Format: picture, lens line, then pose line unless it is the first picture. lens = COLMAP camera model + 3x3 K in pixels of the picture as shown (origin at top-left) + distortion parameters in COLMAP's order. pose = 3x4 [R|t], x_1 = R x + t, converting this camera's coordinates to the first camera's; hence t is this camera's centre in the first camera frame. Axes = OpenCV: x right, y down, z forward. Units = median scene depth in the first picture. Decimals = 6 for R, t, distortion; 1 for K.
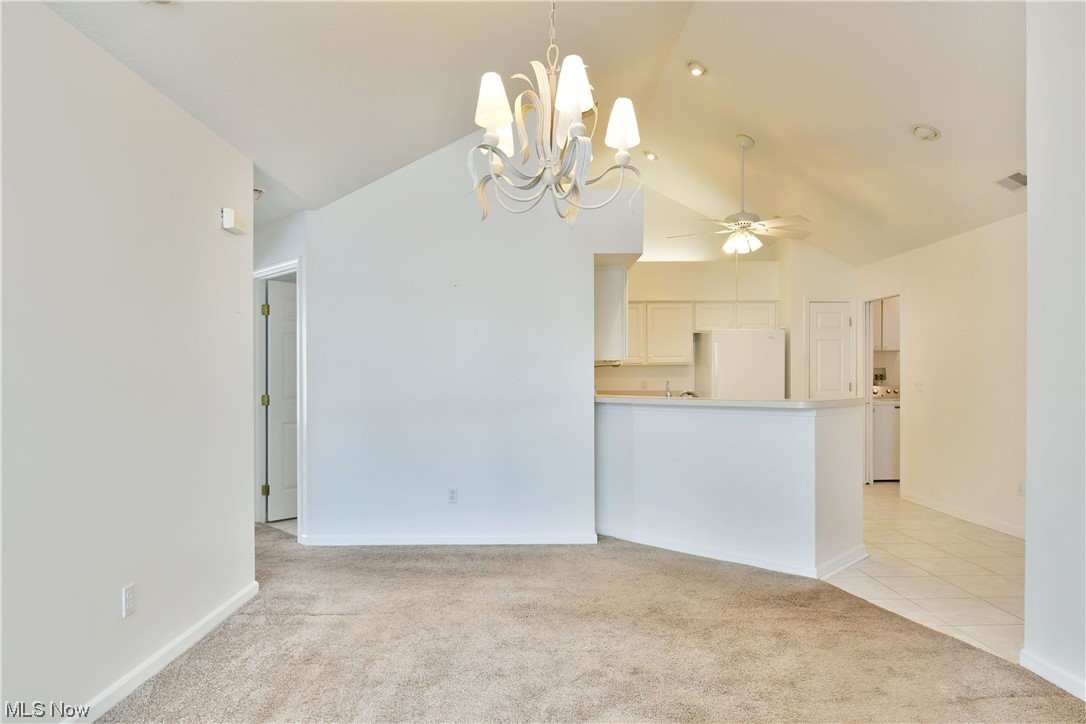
lens RADIAL K [[668.6, 0, 526.1], [0, 668.6, 386.2], [0, 0, 1]] dist [-0.012752, -0.006237]
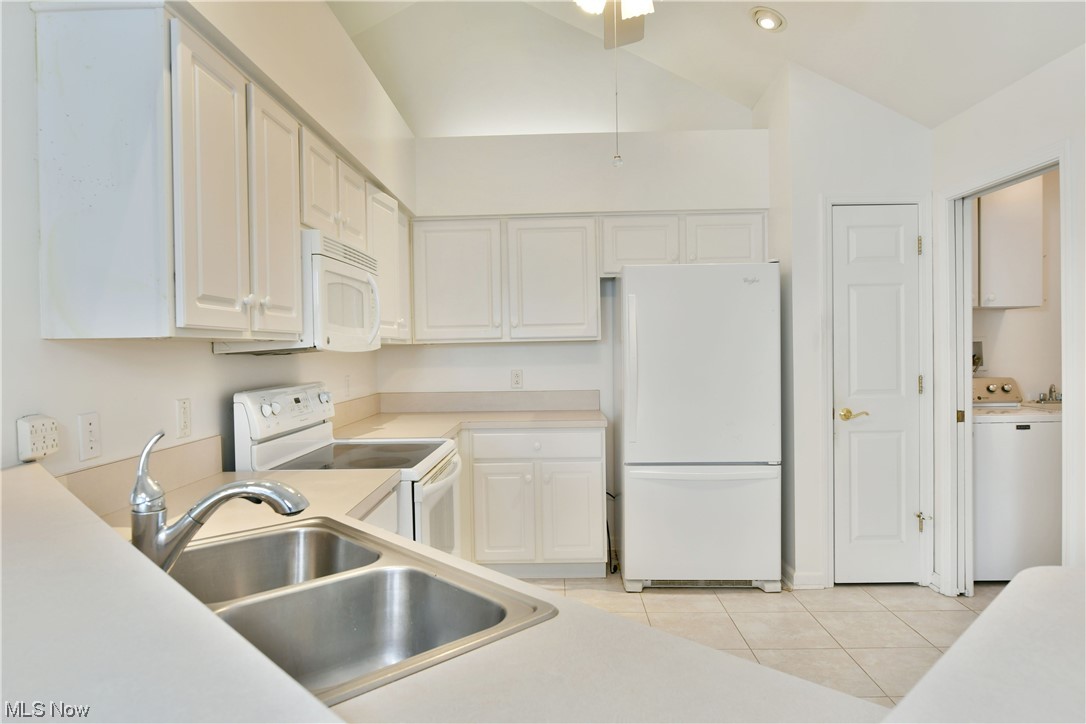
lens RADIAL K [[668.6, 0, 545.5], [0, 668.6, 358.5], [0, 0, 1]] dist [-0.012752, -0.006237]
pose [[0.999925, -0.011855, -0.002991, 0.223798], [0.011858, 0.999929, 0.001073, -0.021022], [0.002978, -0.001108, 0.999995, 0.530975]]
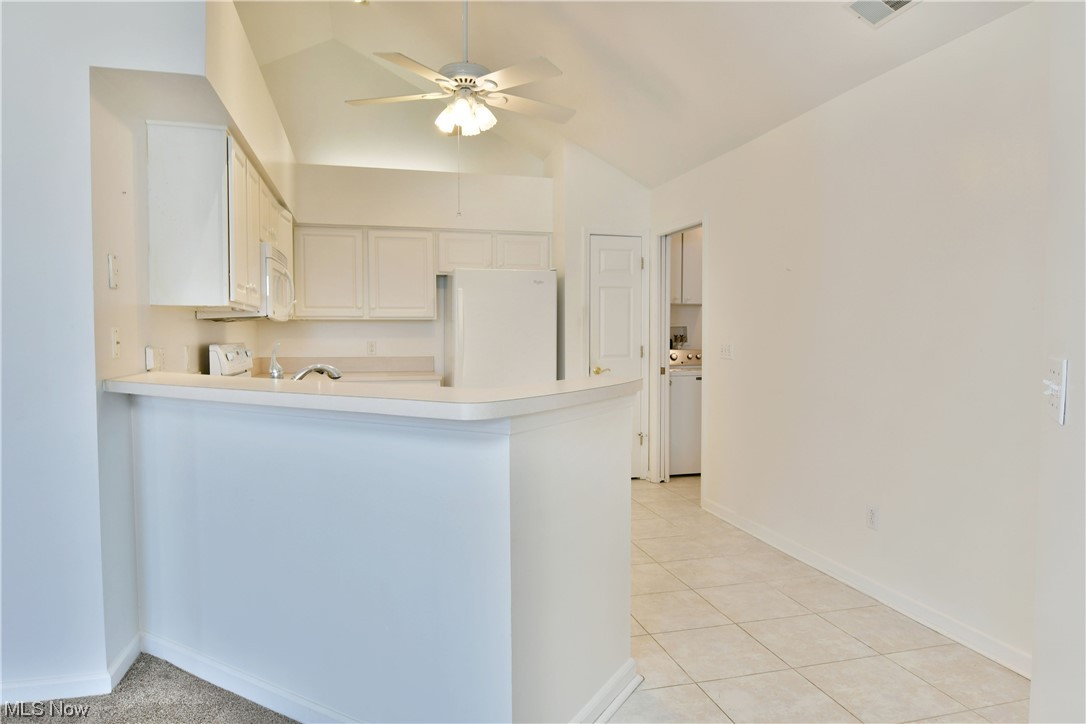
lens RADIAL K [[668.6, 0, 543.2], [0, 668.6, 367.3], [0, 0, 1]] dist [-0.012752, -0.006237]
pose [[0.962972, -0.008438, 0.269468, 0.179800], [-0.000325, 0.999473, 0.032460, -0.005670], [-0.269600, -0.031346, 0.962462, 0.311958]]
